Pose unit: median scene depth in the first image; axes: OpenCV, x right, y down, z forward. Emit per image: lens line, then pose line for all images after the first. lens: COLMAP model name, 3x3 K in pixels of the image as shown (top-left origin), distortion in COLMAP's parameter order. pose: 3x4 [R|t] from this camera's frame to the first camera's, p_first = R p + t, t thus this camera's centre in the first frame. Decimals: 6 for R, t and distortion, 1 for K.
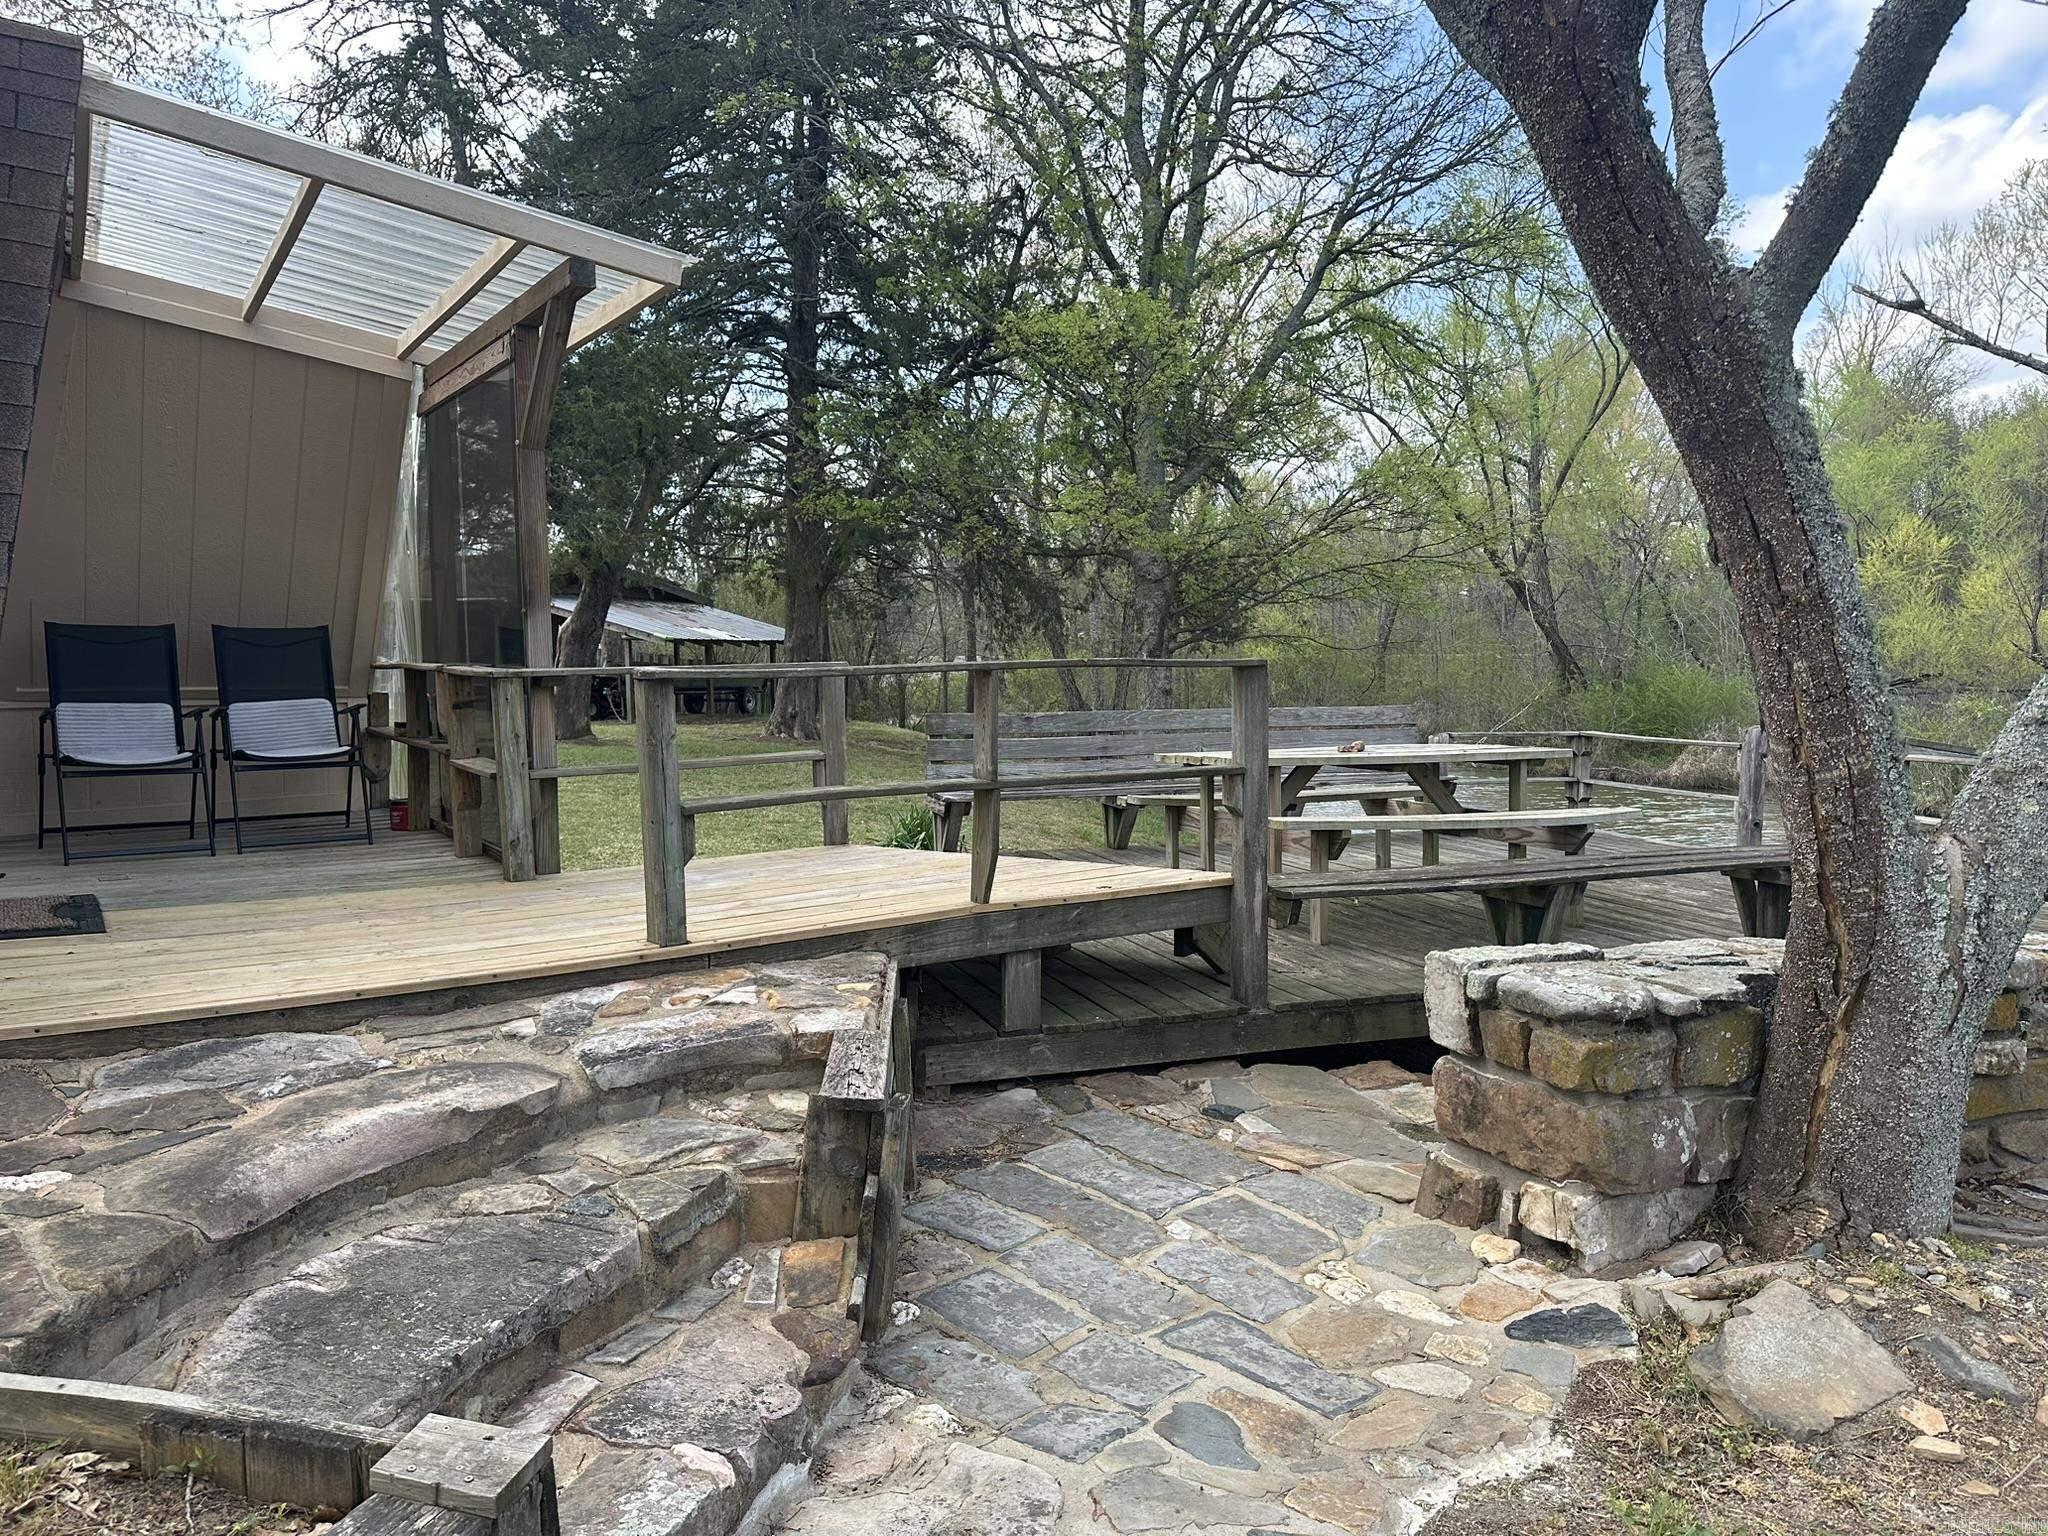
lens RADIAL K [[1439.1, 0, 1034.3], [0, 1439.1, 779.8], [0, 0, 1]] dist [0.112856, -0.153863]
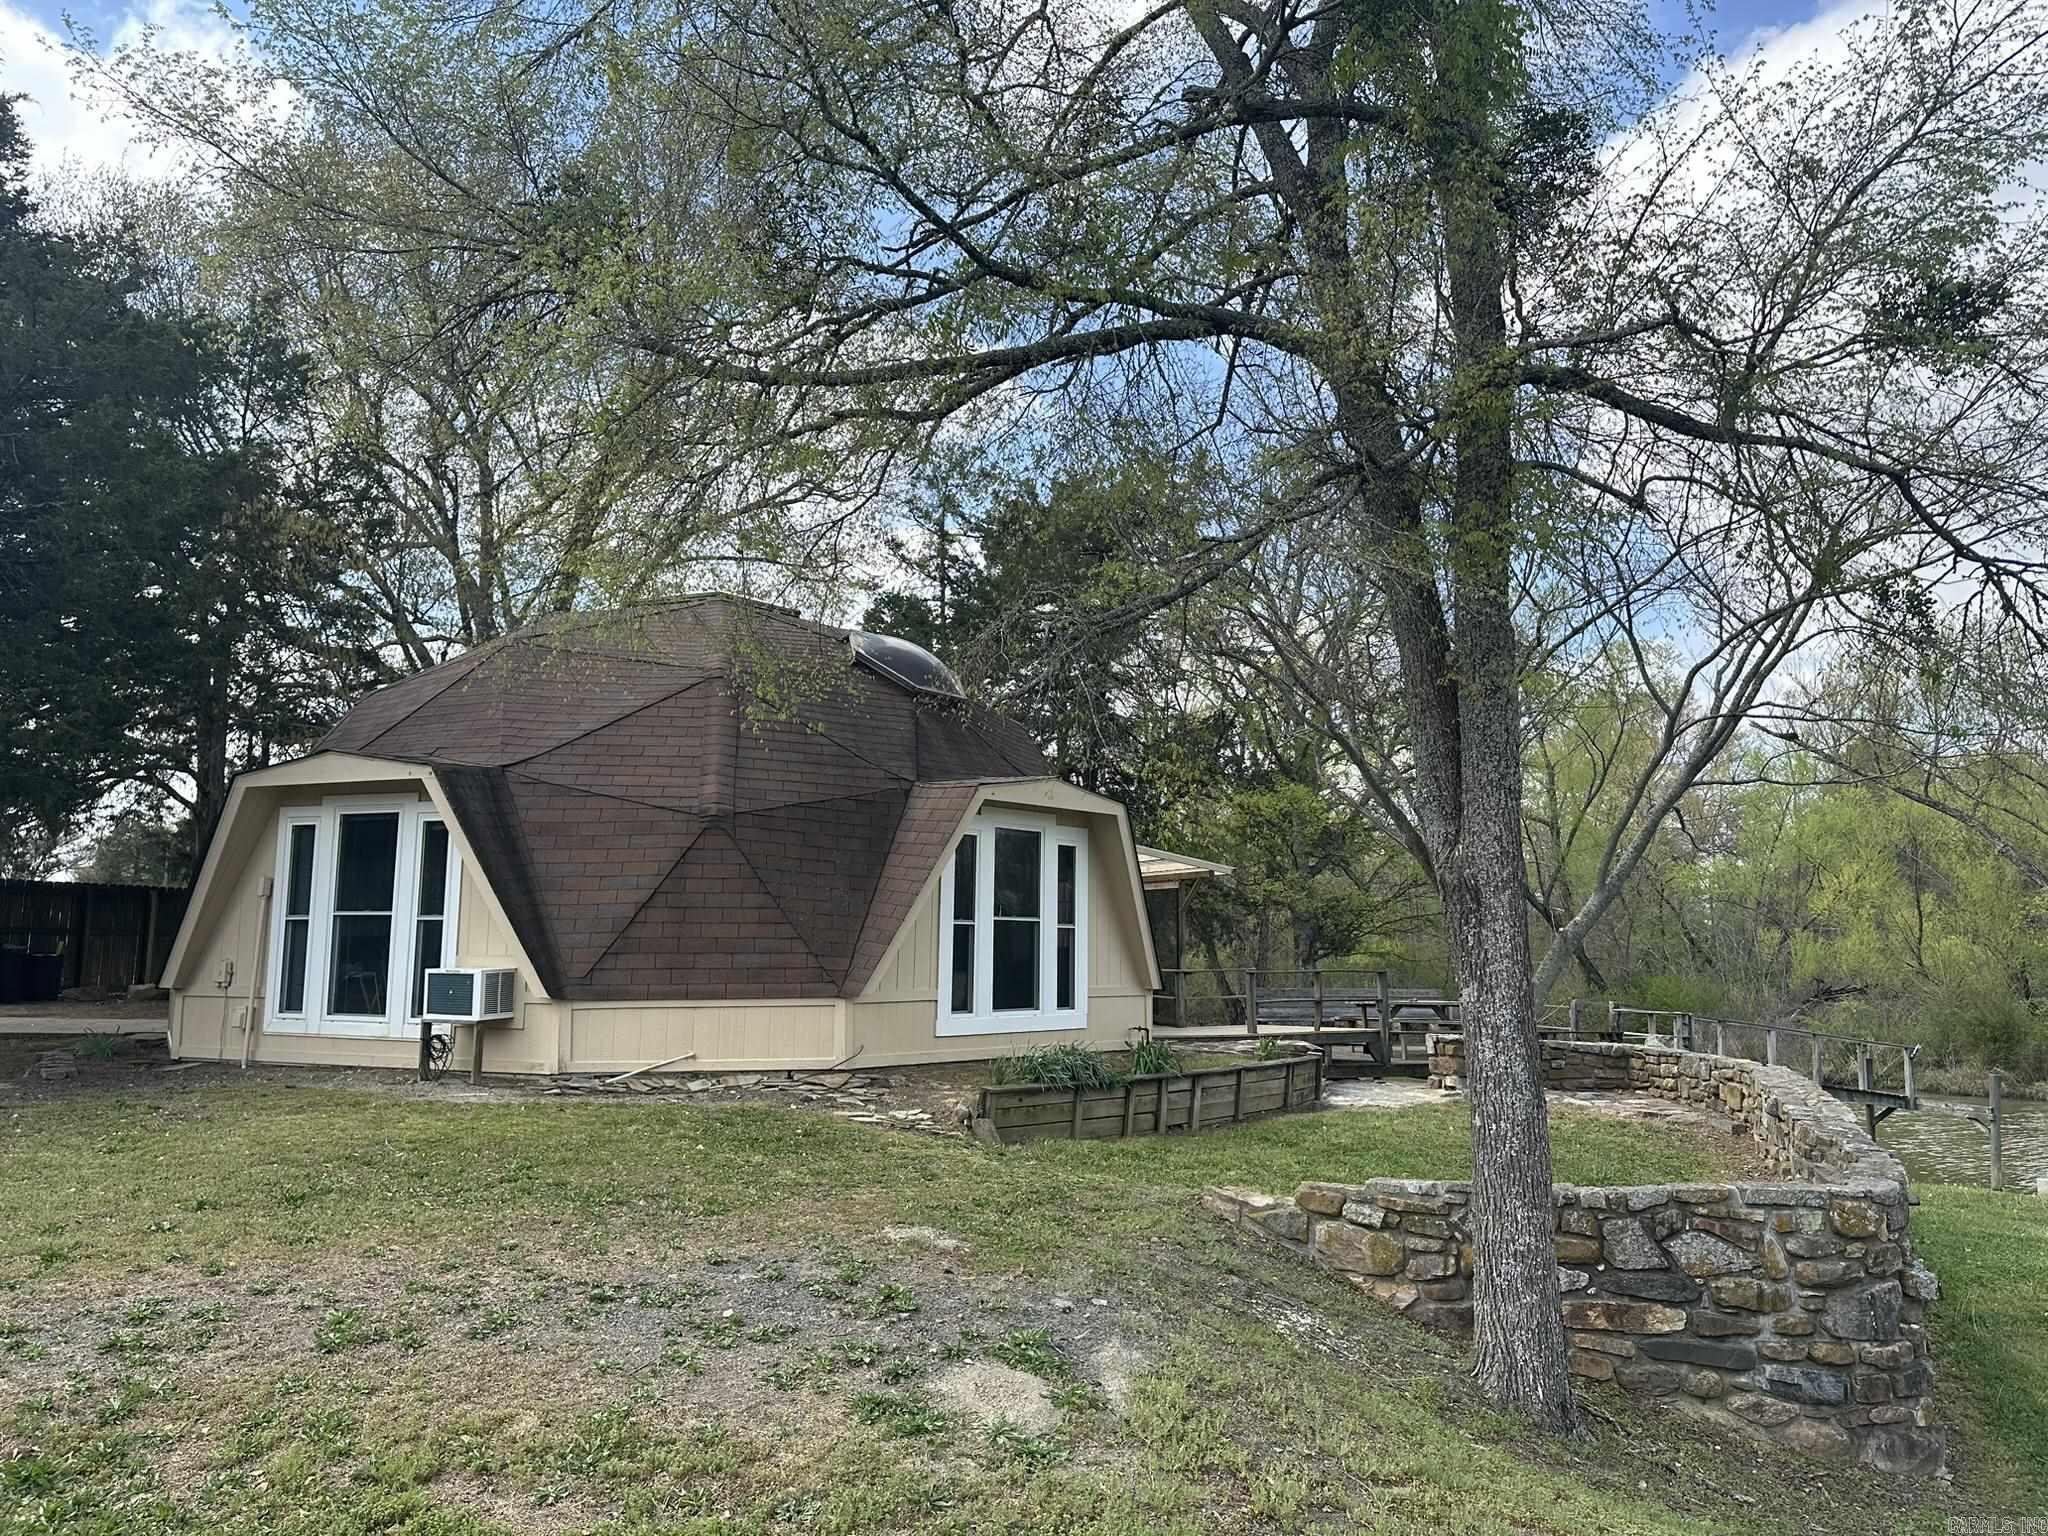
lens RADIAL K [[1413.0, 0, 1078.3], [0, 1413.0, 766.9], [0, 0, 1]] dist [0.142134, -0.209911]
pose [[0.999414, 0.019820, -0.027903, -0.858463], [-0.025257, 0.977278, -0.210453, 0.311314], [0.023098, 0.211035, 0.977206, -4.295556]]
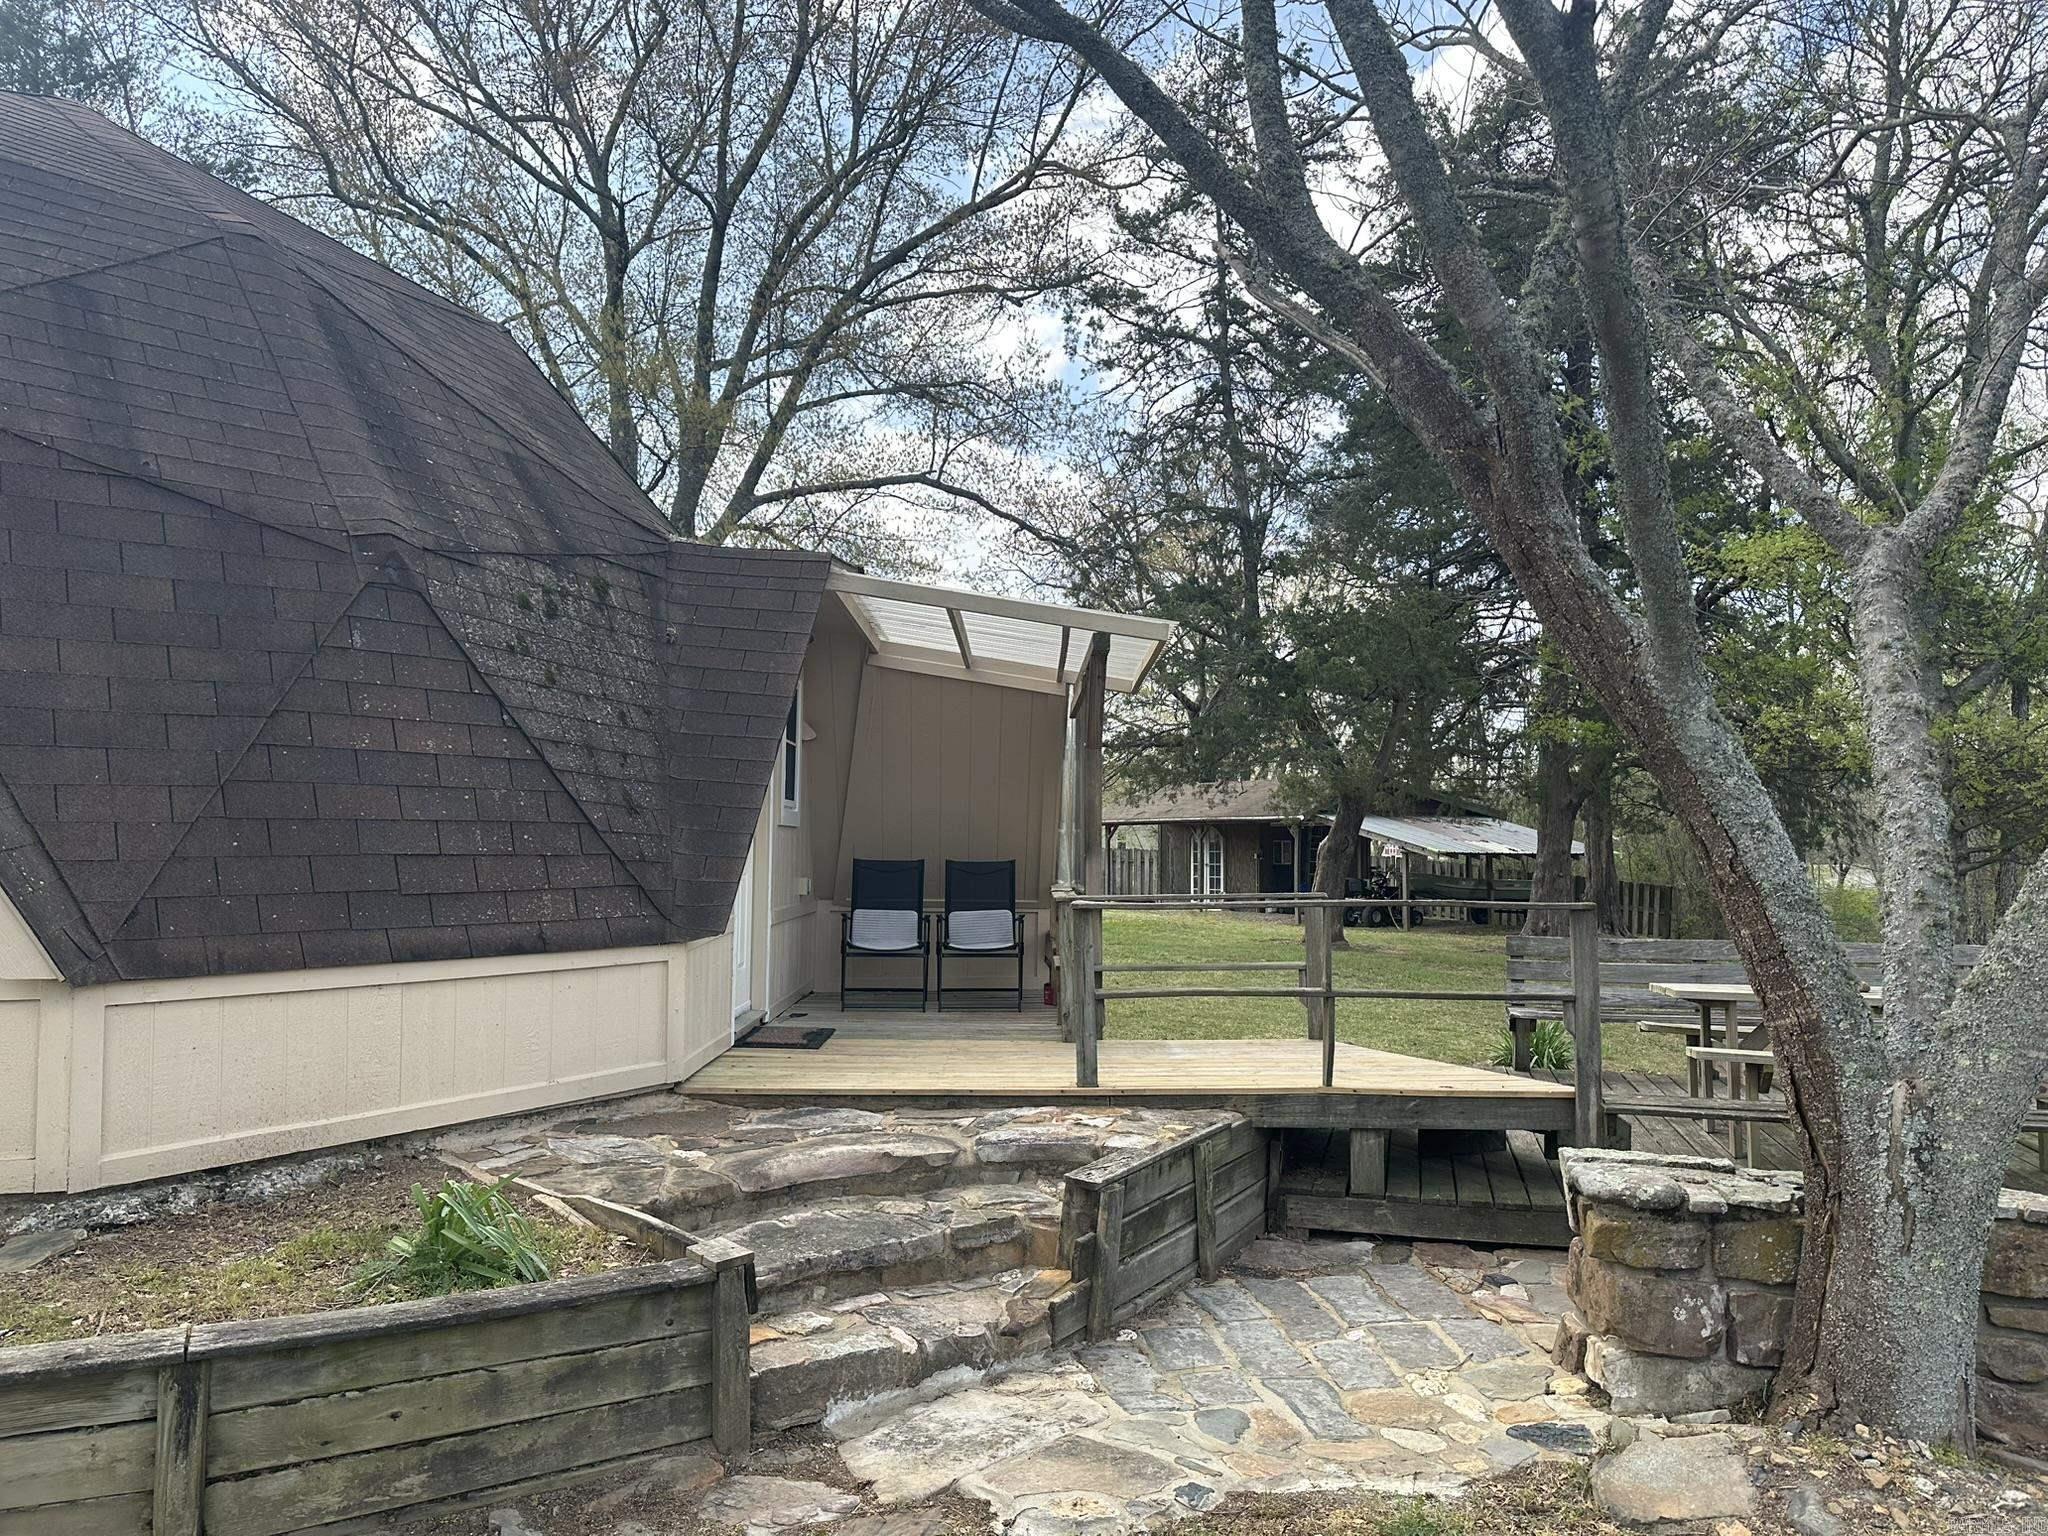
lens RADIAL K [[1431.0, 0, 1024.0], [0, 1431.0, 768.0], [0, 0, 1]] dist [0.107900, -0.123009]
pose [[0.833301, -0.026811, -0.552169, 0.642609], [-0.055706, 0.989667, -0.132123, -0.015213], [0.550006, 0.140857, 0.823197, -0.375104]]
